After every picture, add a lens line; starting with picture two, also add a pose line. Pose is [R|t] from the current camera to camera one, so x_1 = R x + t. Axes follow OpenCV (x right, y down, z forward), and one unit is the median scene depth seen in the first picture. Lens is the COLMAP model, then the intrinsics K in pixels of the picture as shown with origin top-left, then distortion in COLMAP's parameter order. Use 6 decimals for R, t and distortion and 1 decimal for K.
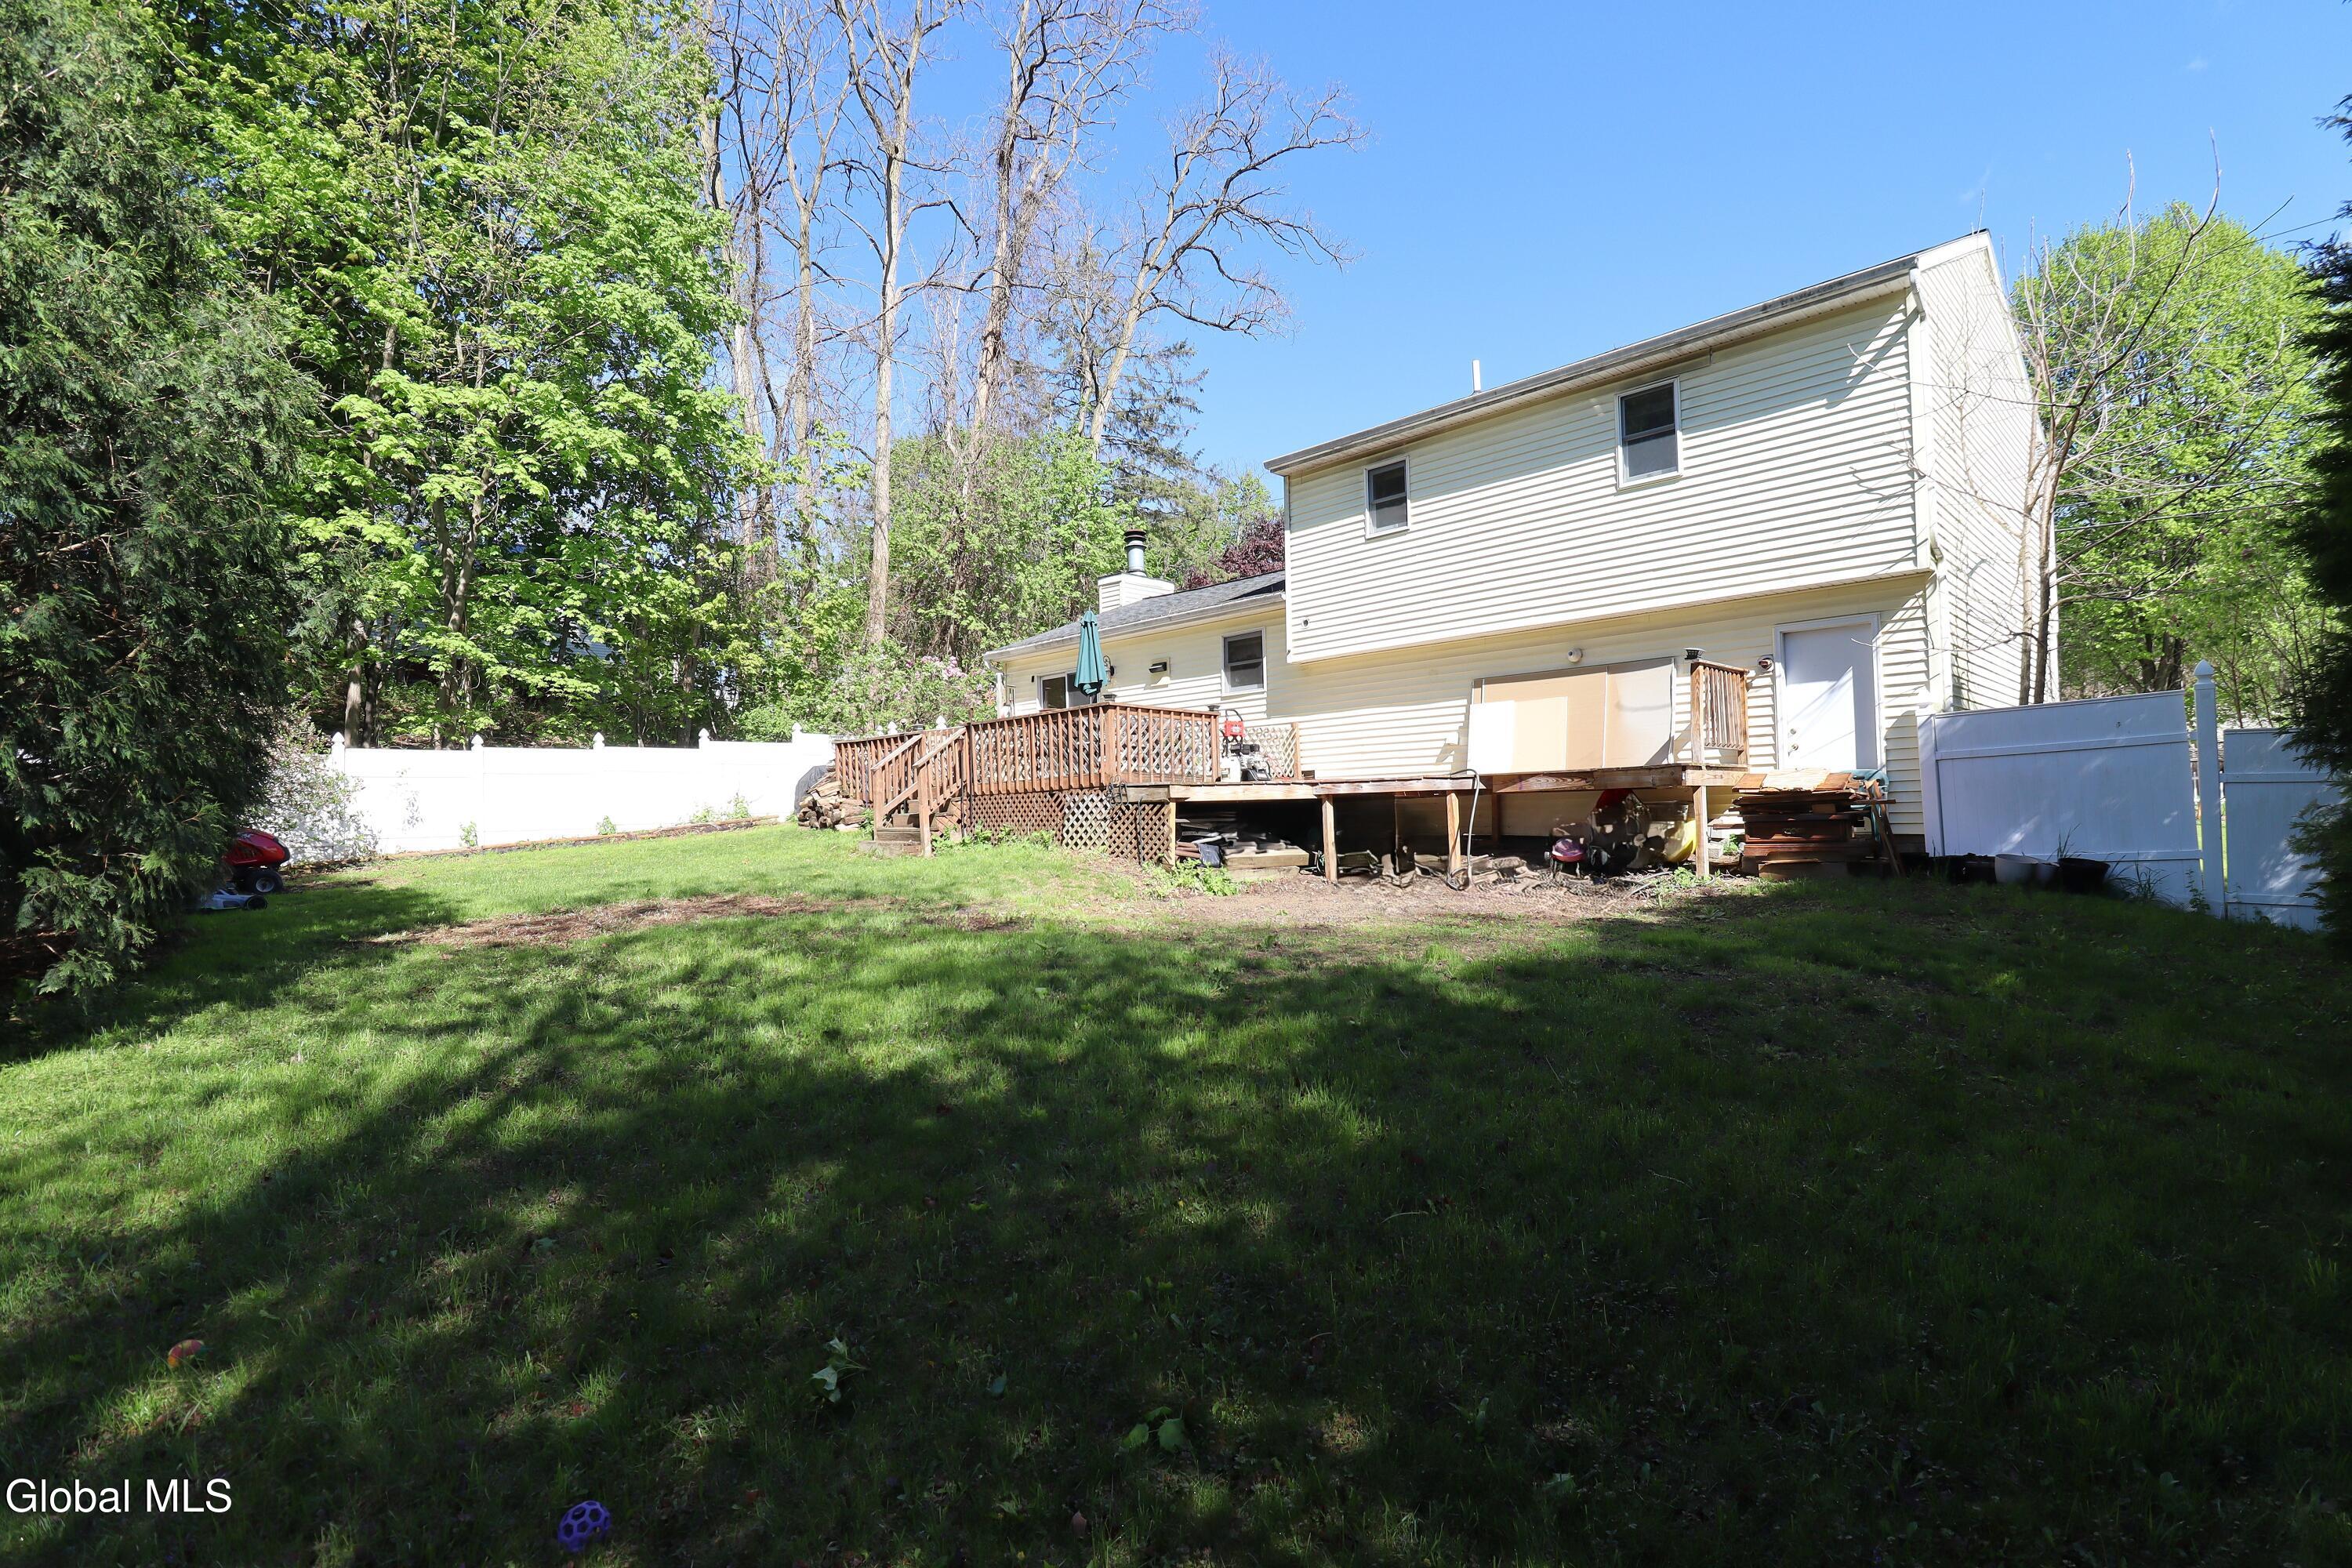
lens RADIAL K [[1090.9, 0, 1176.4], [0, 1090.9, 790.7], [0, 0, 1]] dist [-0.001775, -0.011342]
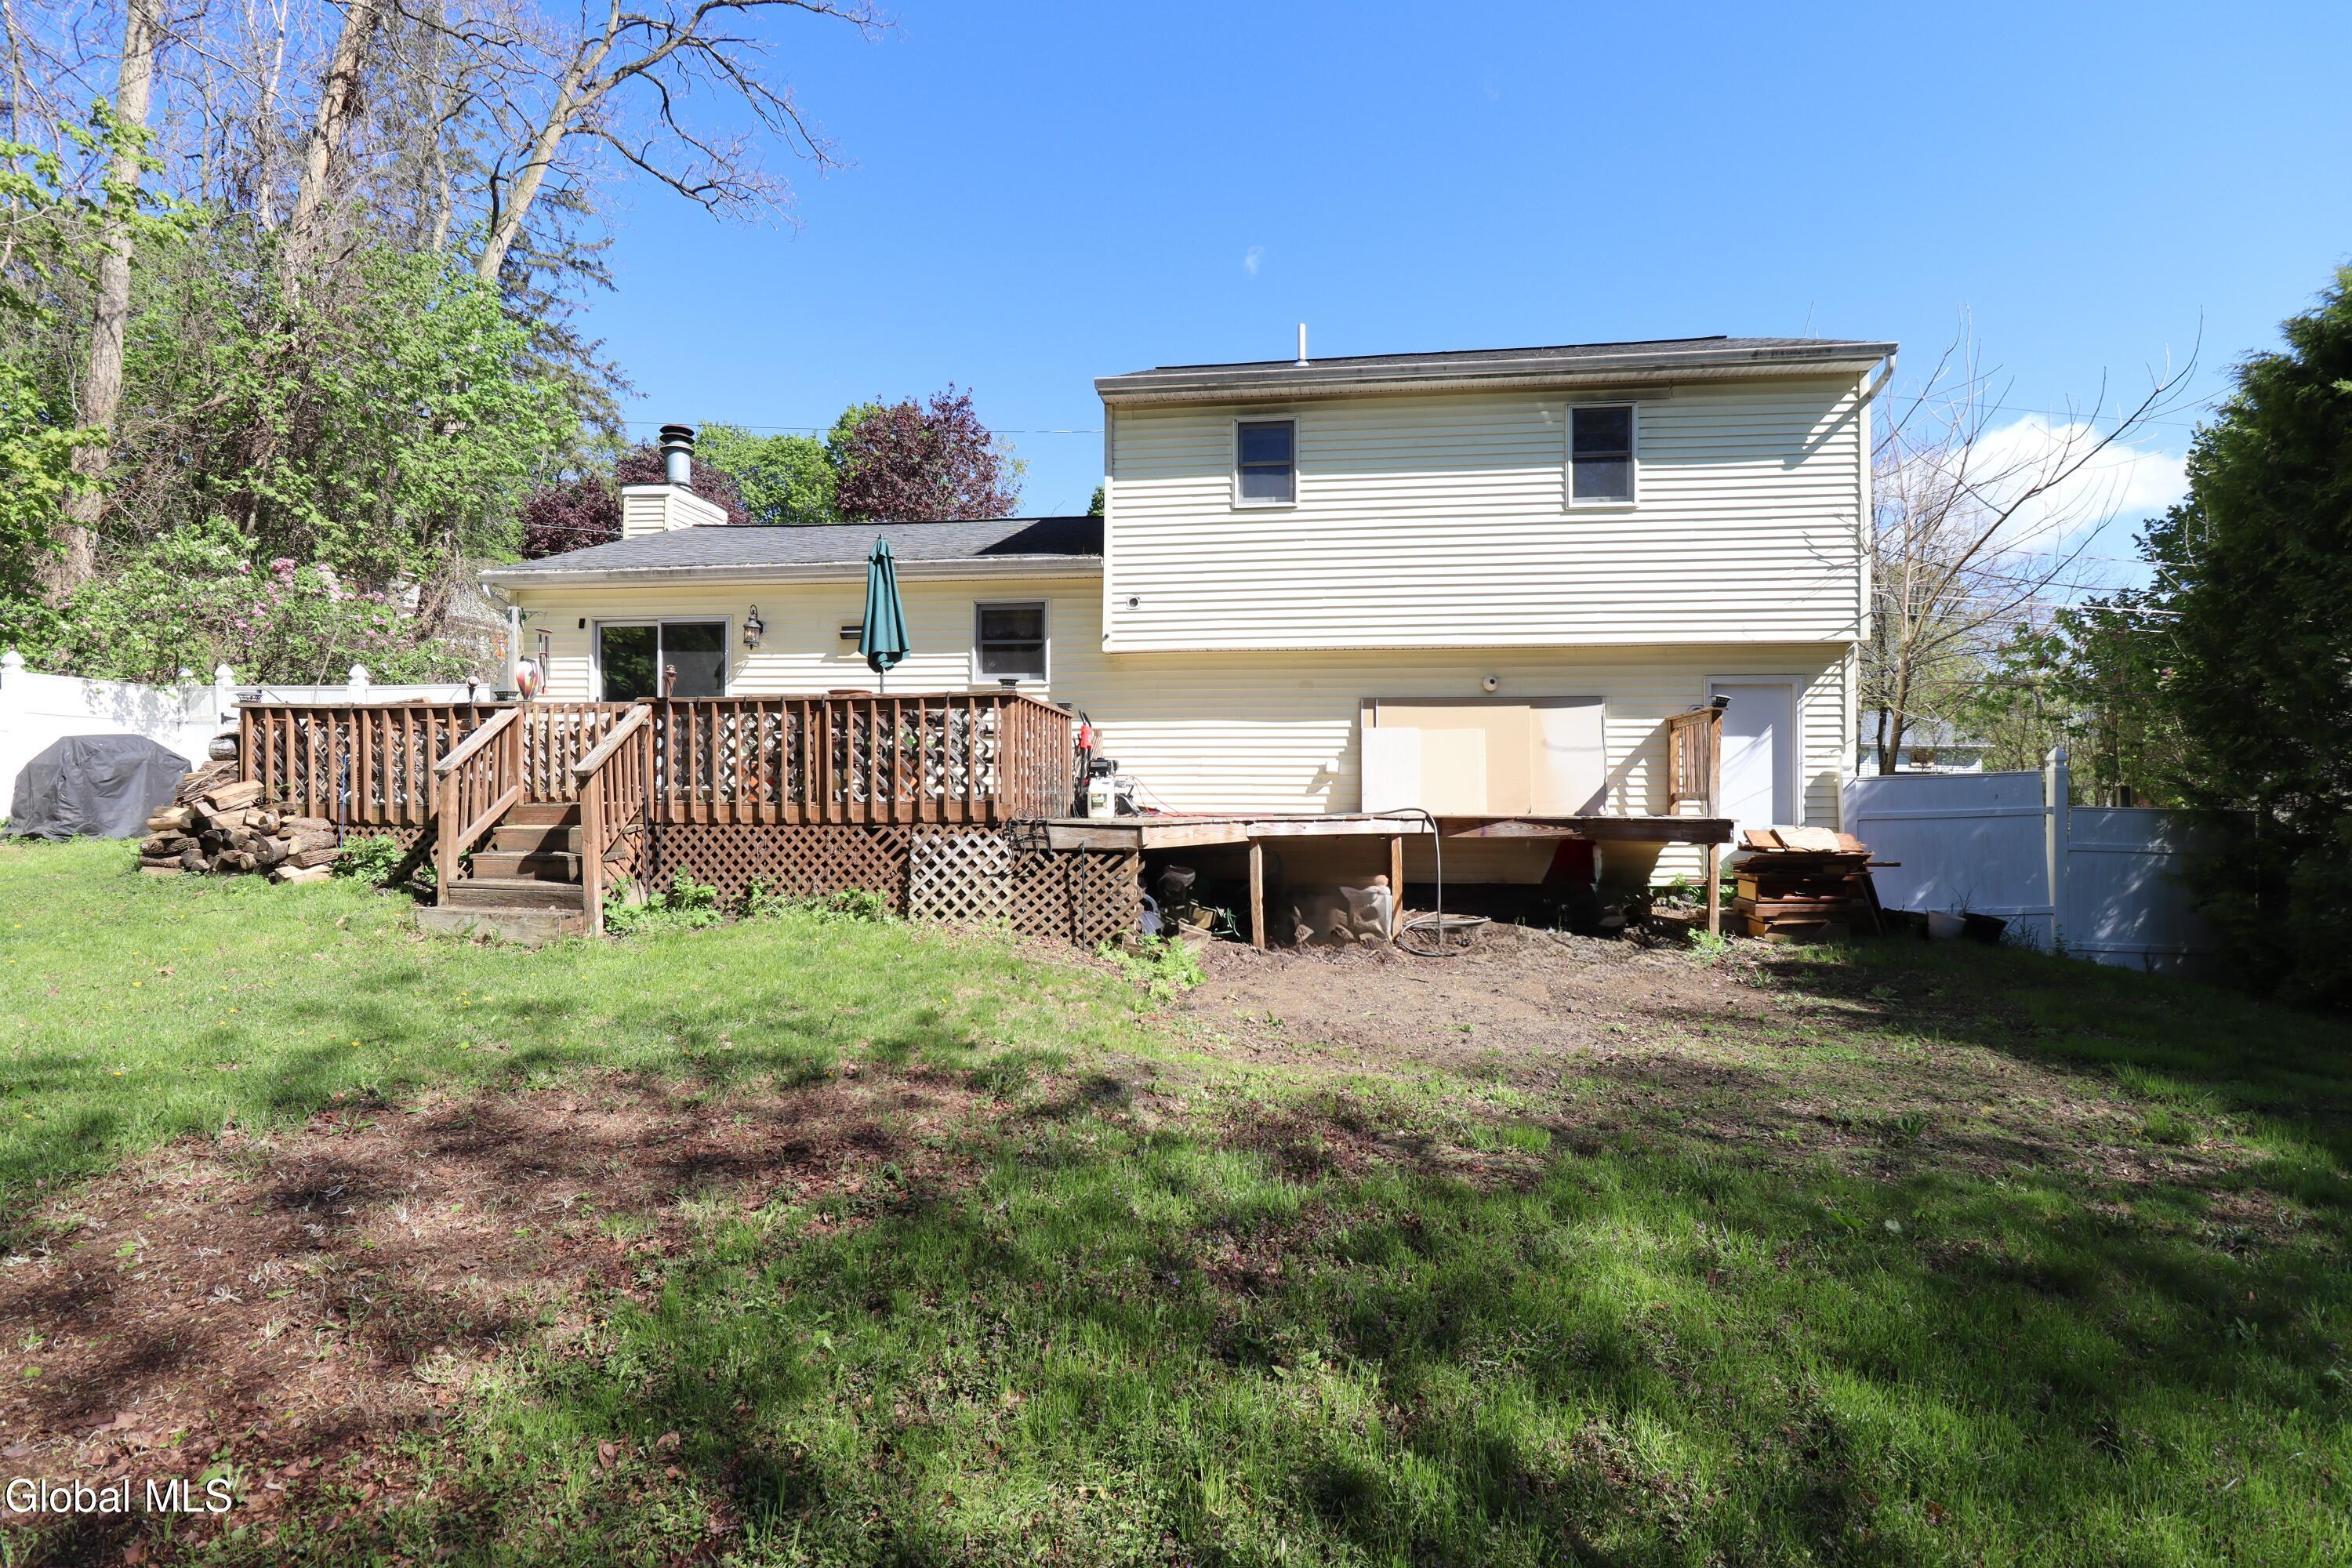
lens RADIAL K [[1090.9, 0, 1175.8], [0, 1090.9, 788.7], [0, 0, 1]] dist [-0.001775, -0.011342]
pose [[0.792354, 0.028170, 0.609410, -0.386319], [-0.034982, 0.999388, -0.000713, -0.027924], [-0.609057, -0.020754, 0.792855, 0.447089]]
